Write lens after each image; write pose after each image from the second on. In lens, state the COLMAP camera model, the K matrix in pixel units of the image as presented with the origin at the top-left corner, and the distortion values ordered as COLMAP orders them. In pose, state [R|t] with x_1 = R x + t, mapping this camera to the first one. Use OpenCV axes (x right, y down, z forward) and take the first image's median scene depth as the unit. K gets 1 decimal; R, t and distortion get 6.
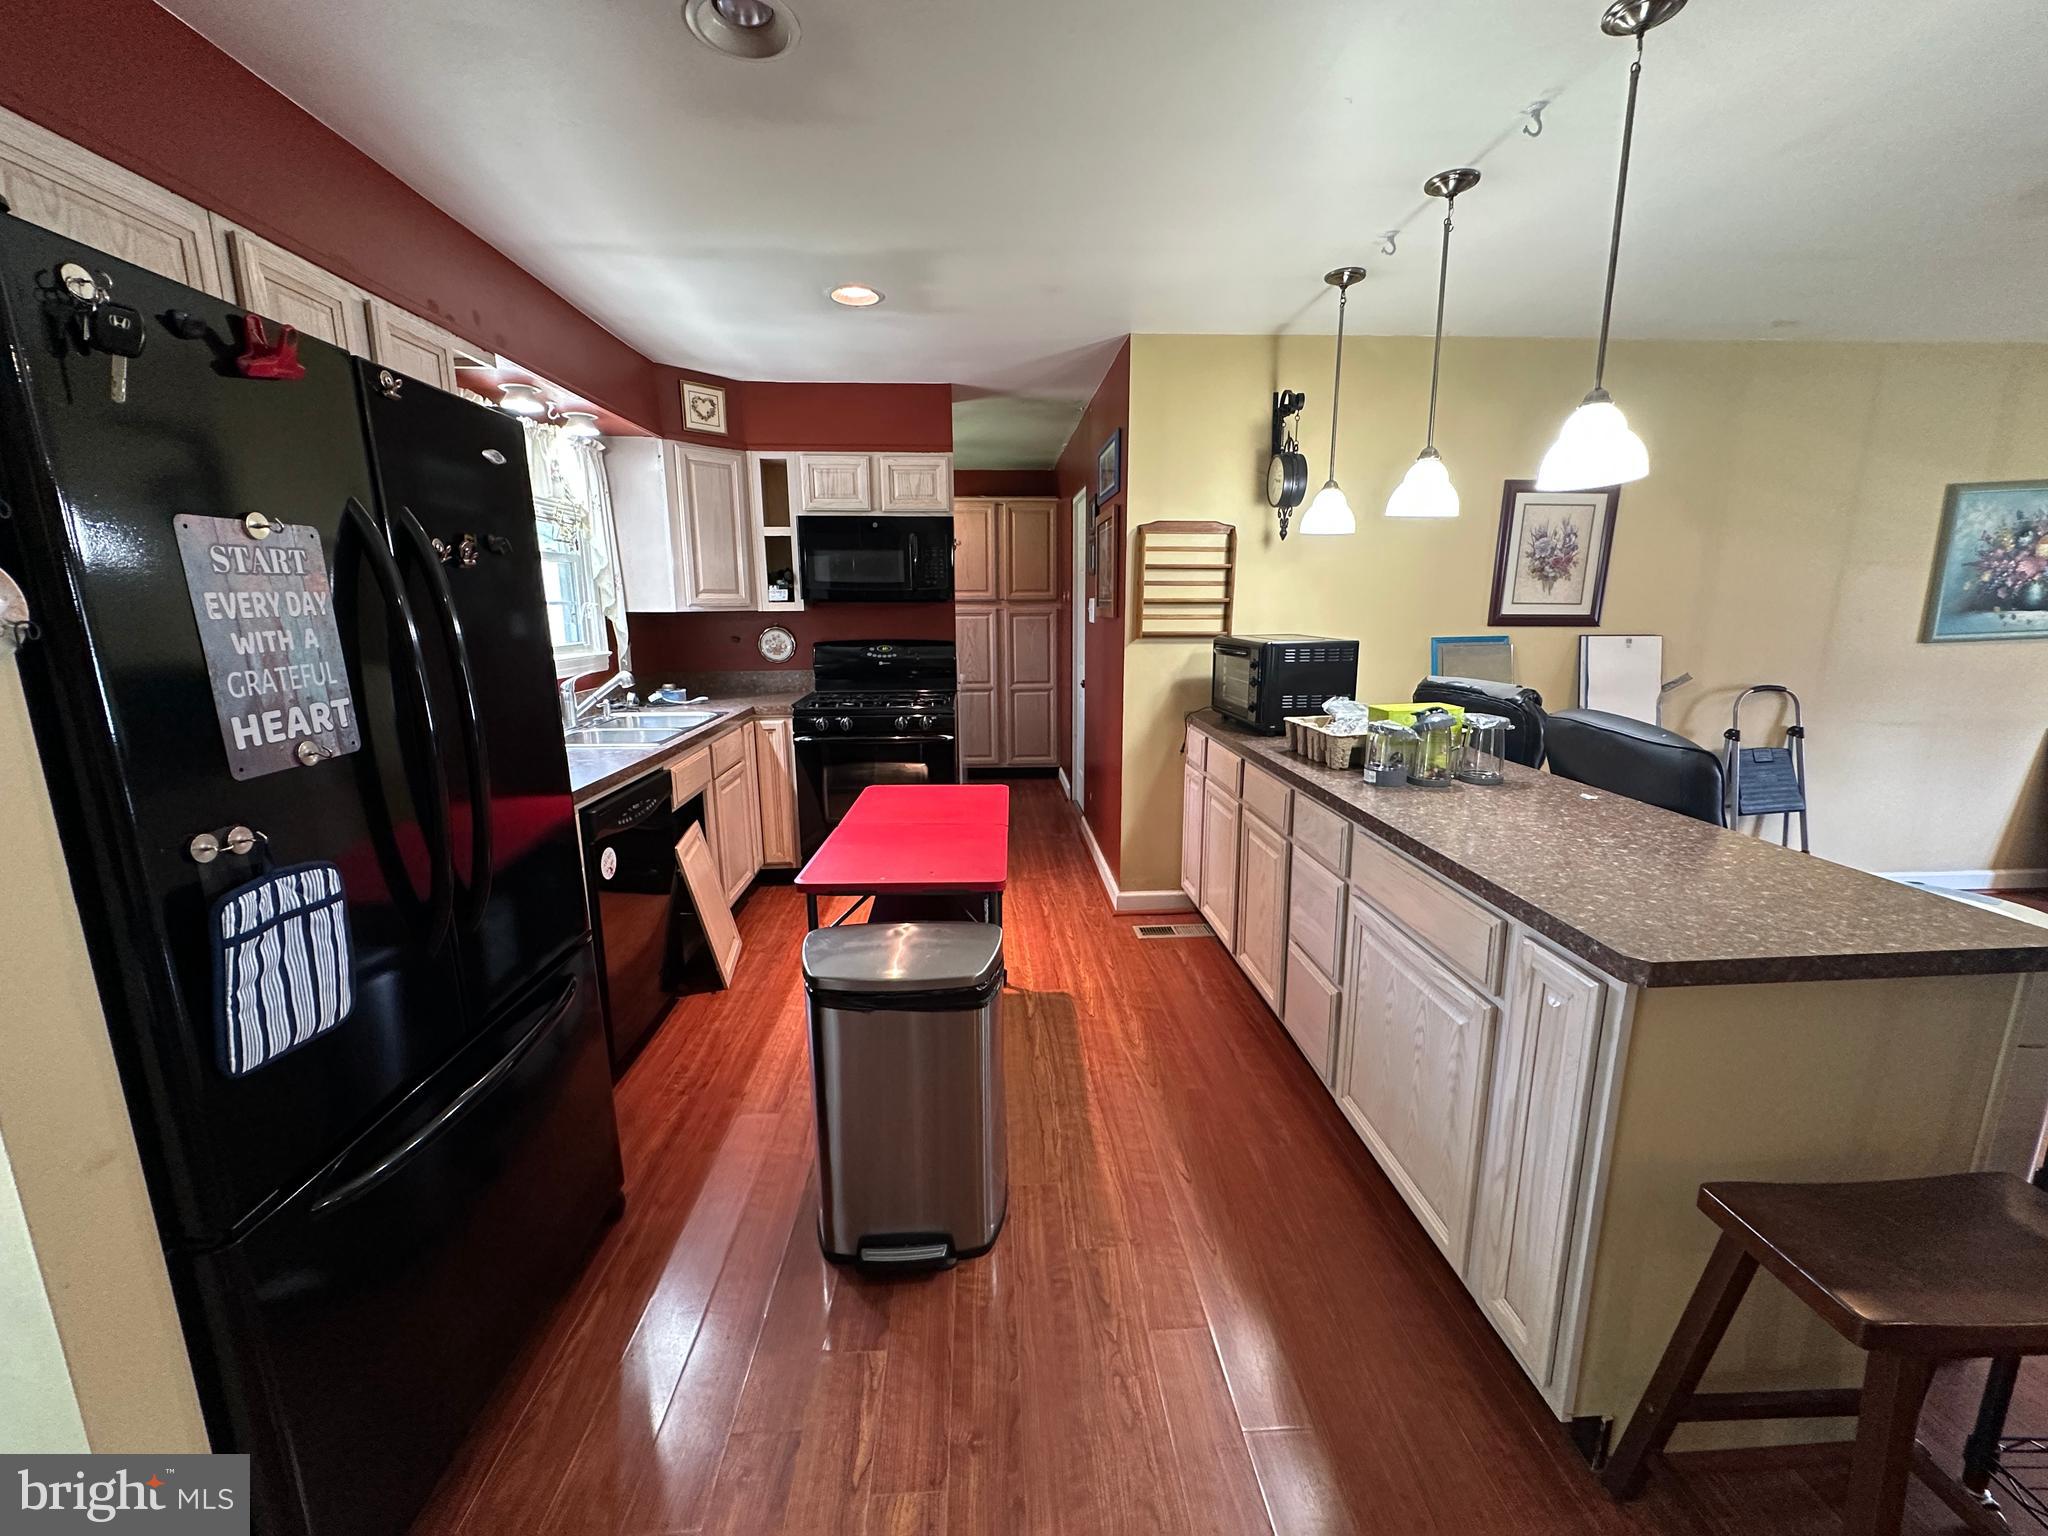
lens RADIAL K [[819.7, 0, 1025.7], [0, 819.7, 763.1], [0, 0, 1]] dist [-0.002414, -0.000295]
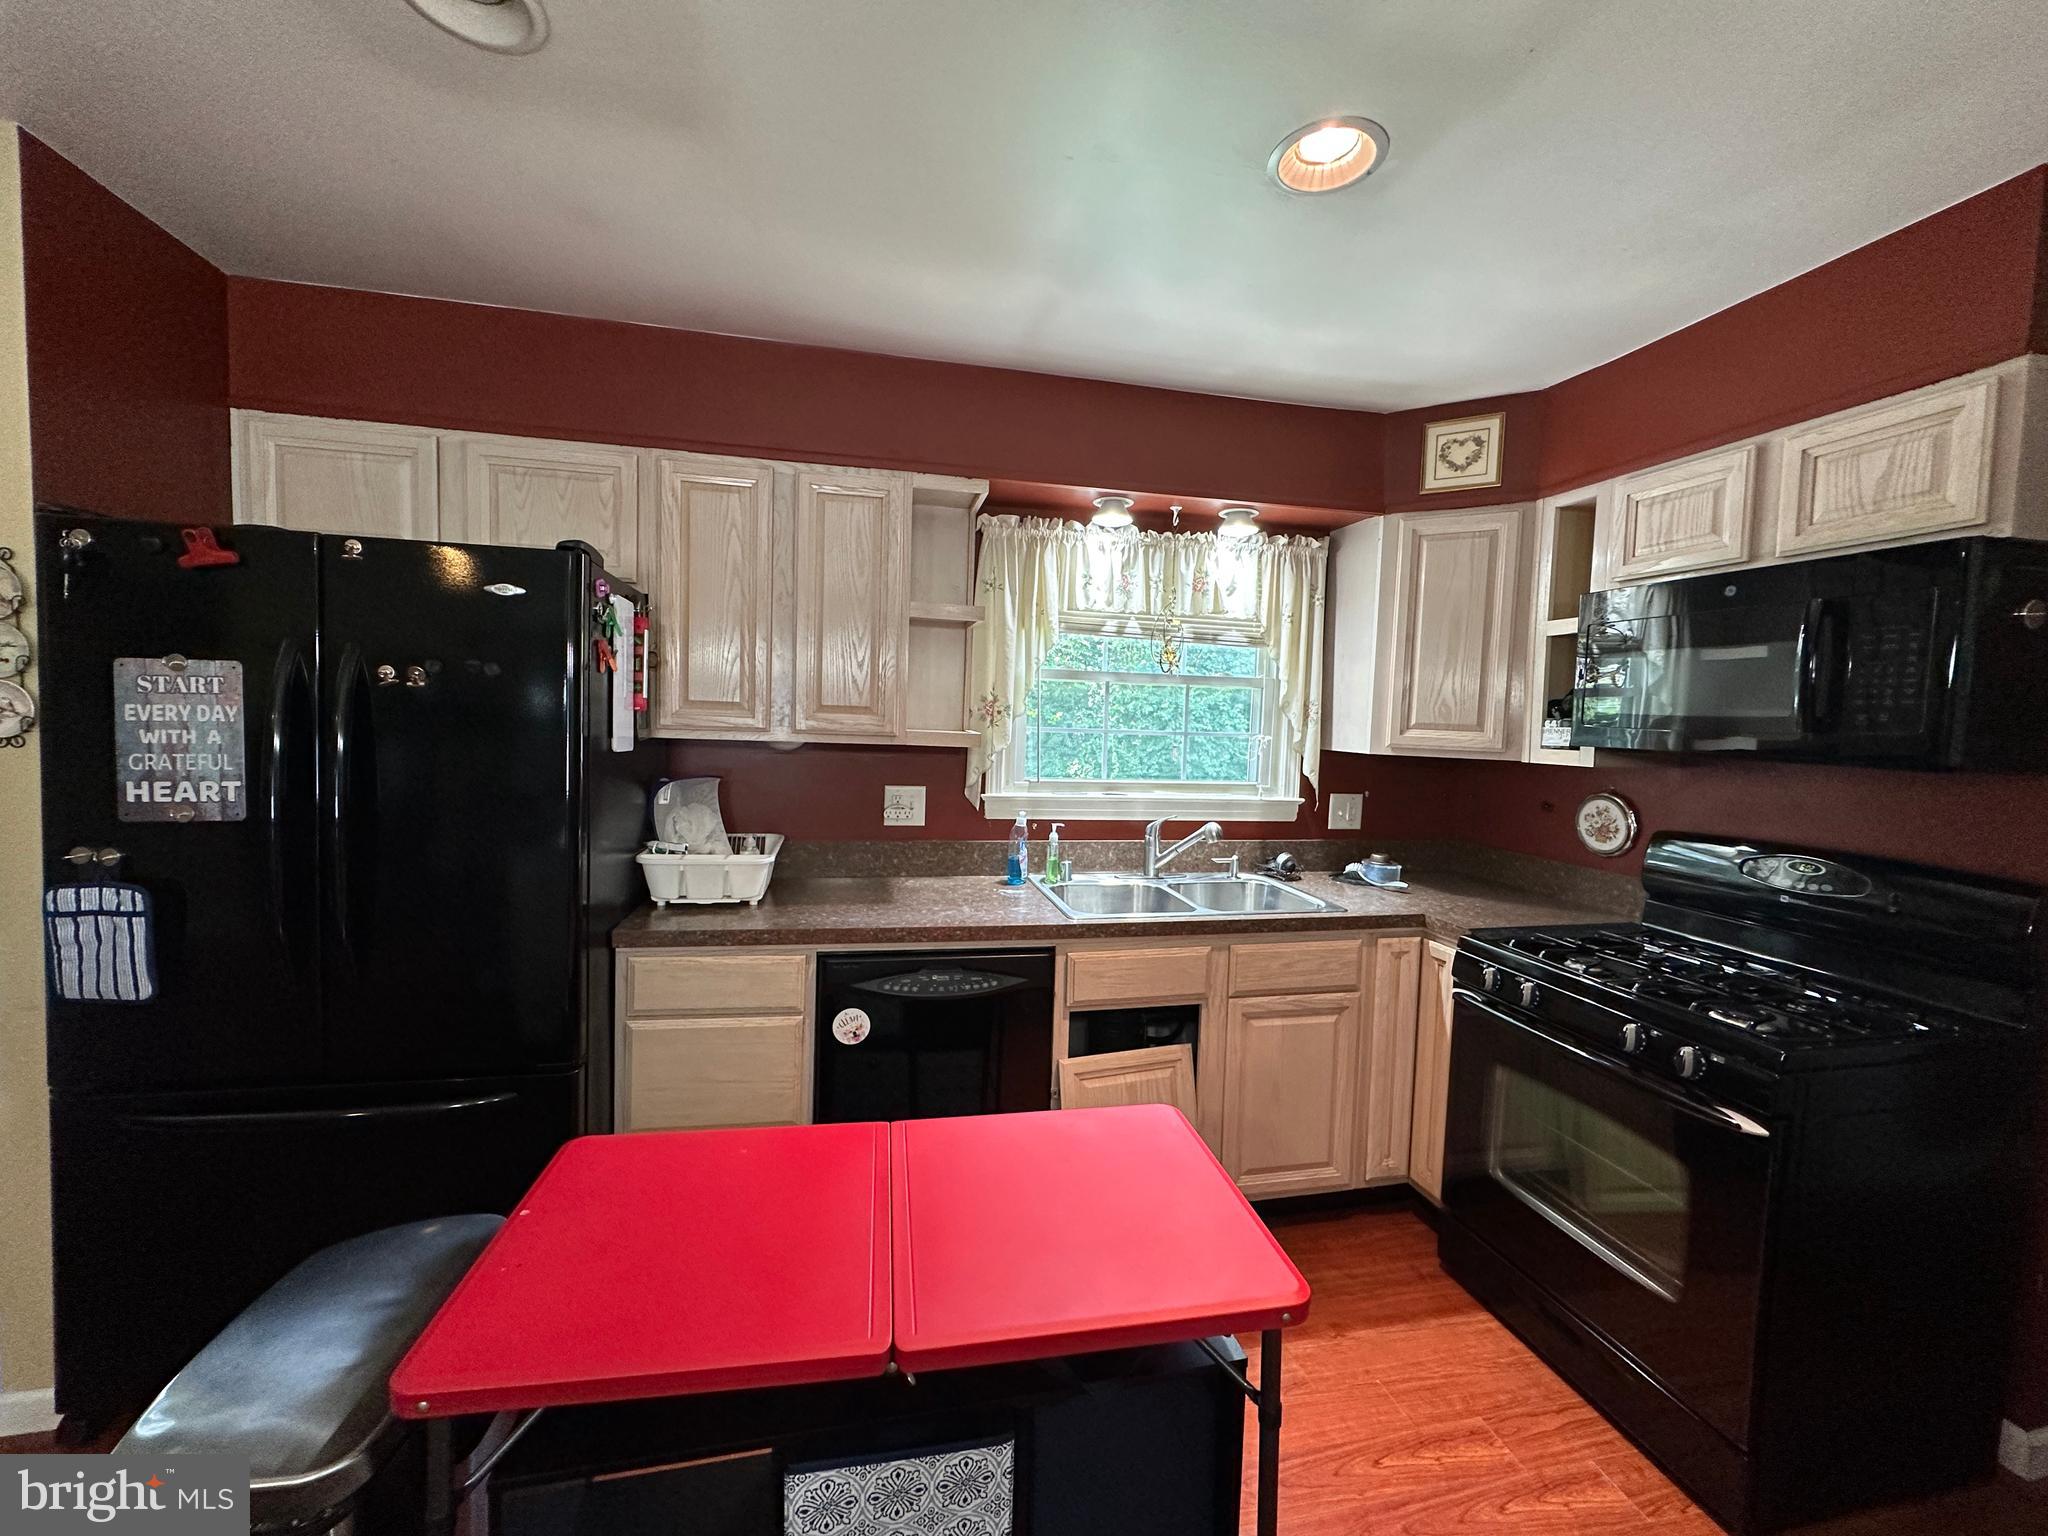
lens RADIAL K [[819.7, 0, 1023.4], [0, 819.7, 766.7], [0, 0, 1]] dist [-0.002414, -0.000295]
pose [[0.153408, 0.069148, -0.985741, 0.773479], [-0.223100, 0.974216, 0.033619, -0.471886], [0.962649, 0.214762, 0.164879, 2.164301]]
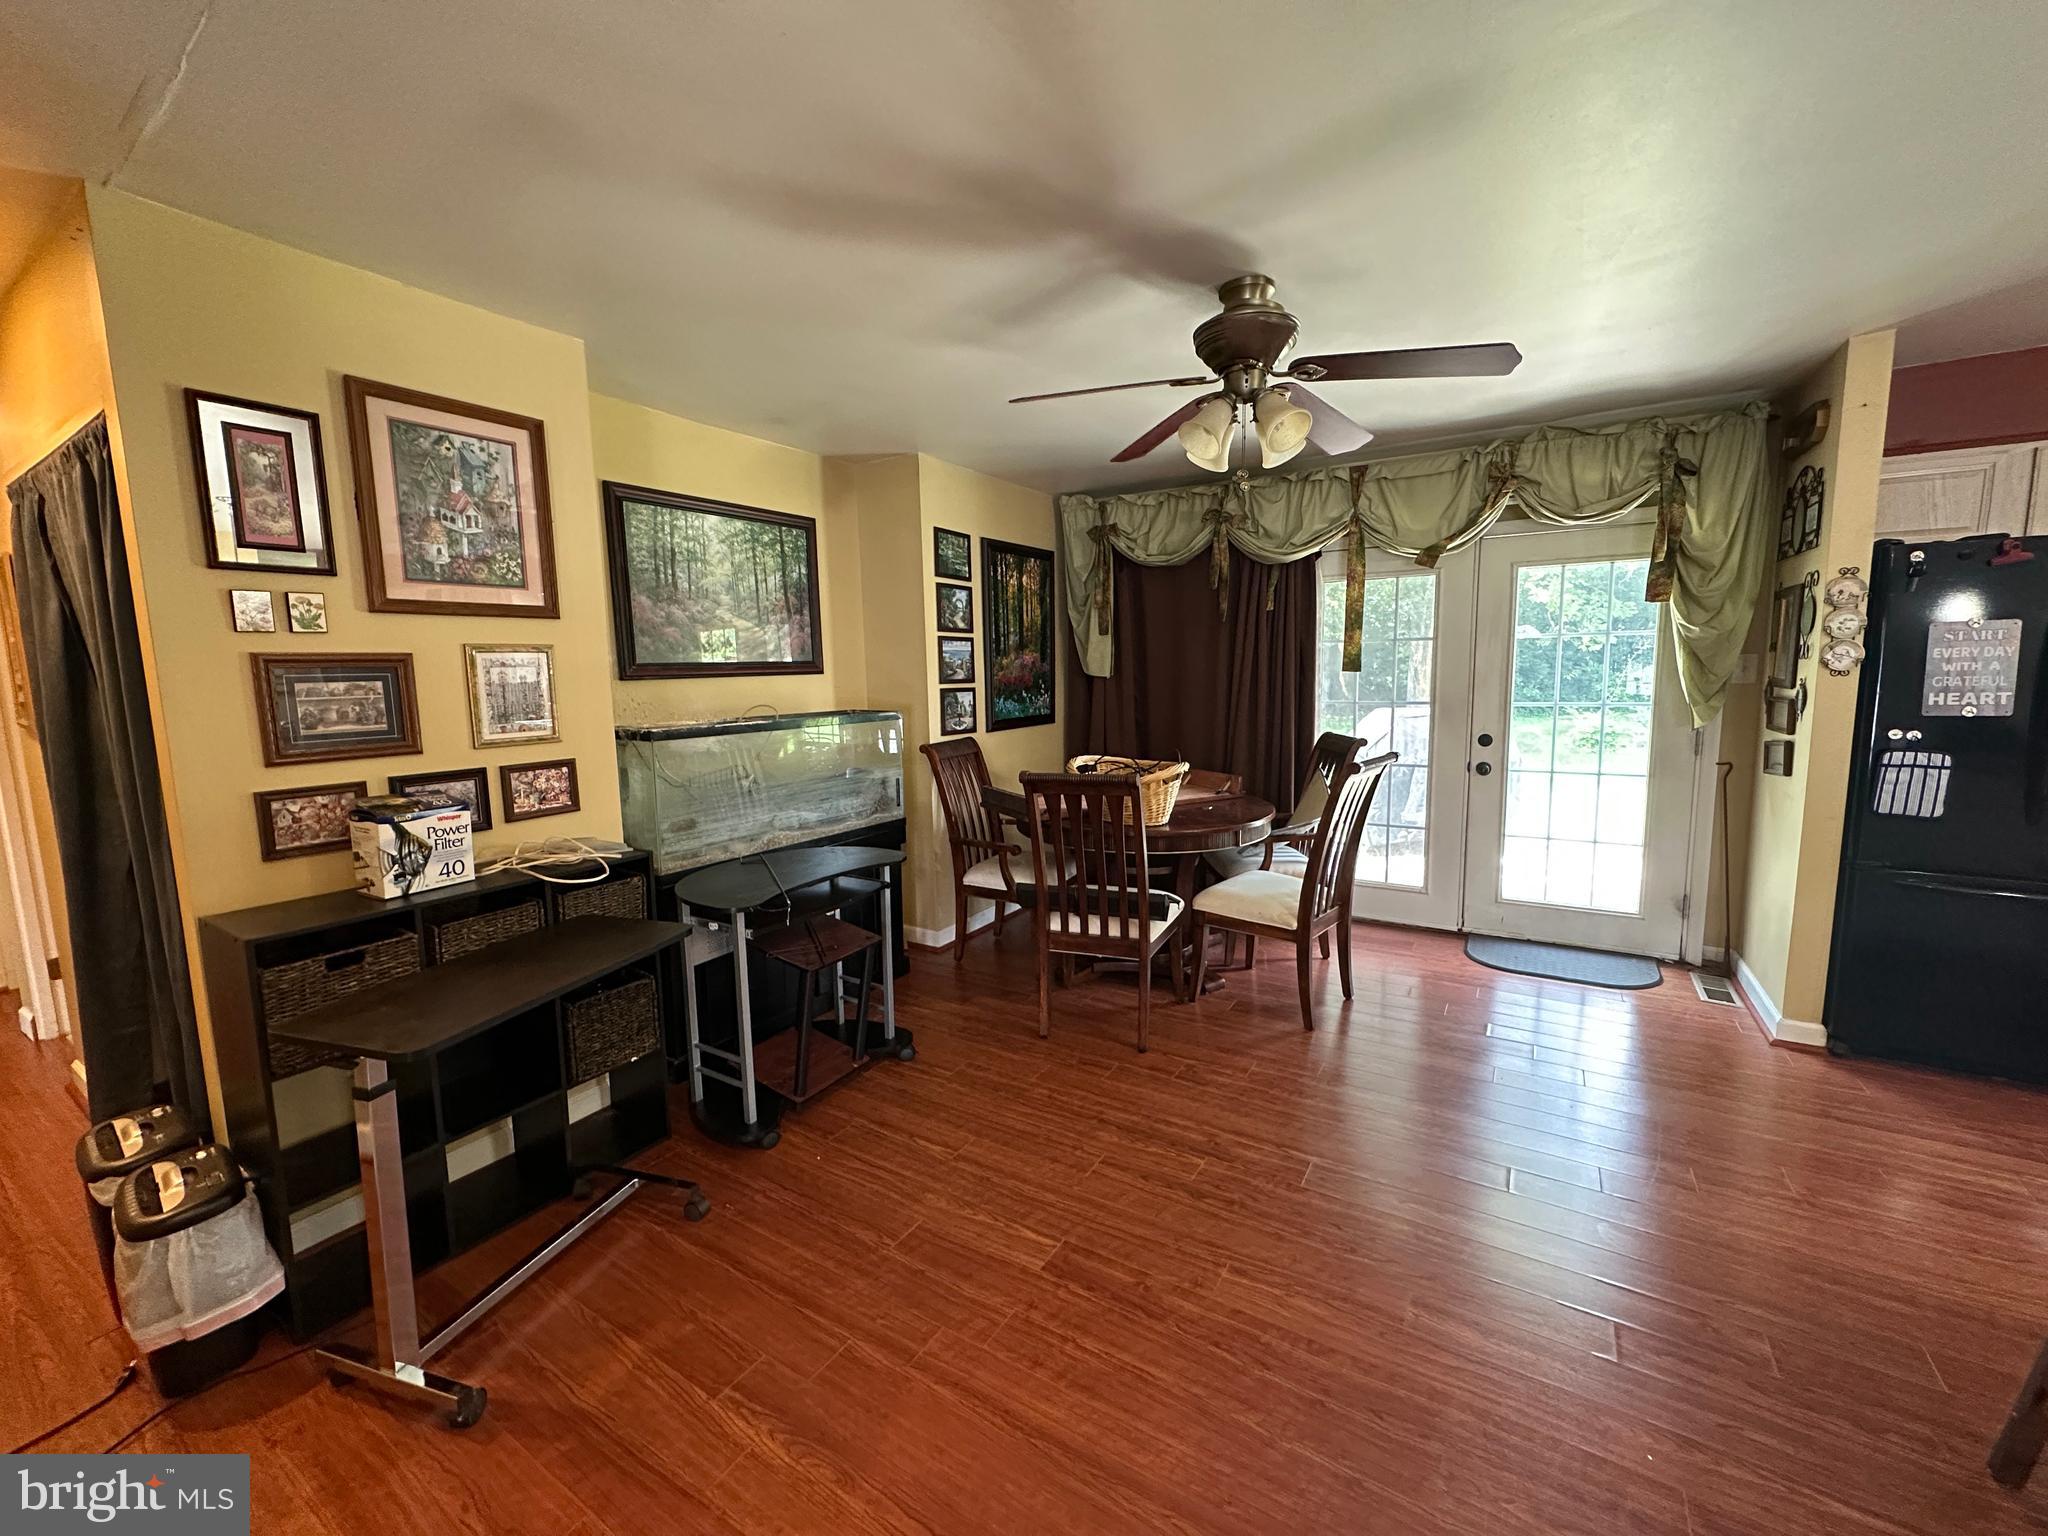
lens RADIAL K [[819.7, 0, 1021.5], [0, 819.7, 766.8], [0, 0, 1]] dist [-0.002414, -0.000295]
pose [[-0.585982, 0.116321, -0.801931, 2.791207], [-0.134721, 0.961885, 0.237965, -0.052138], [0.799046, 0.247480, -0.547977, 0.102014]]
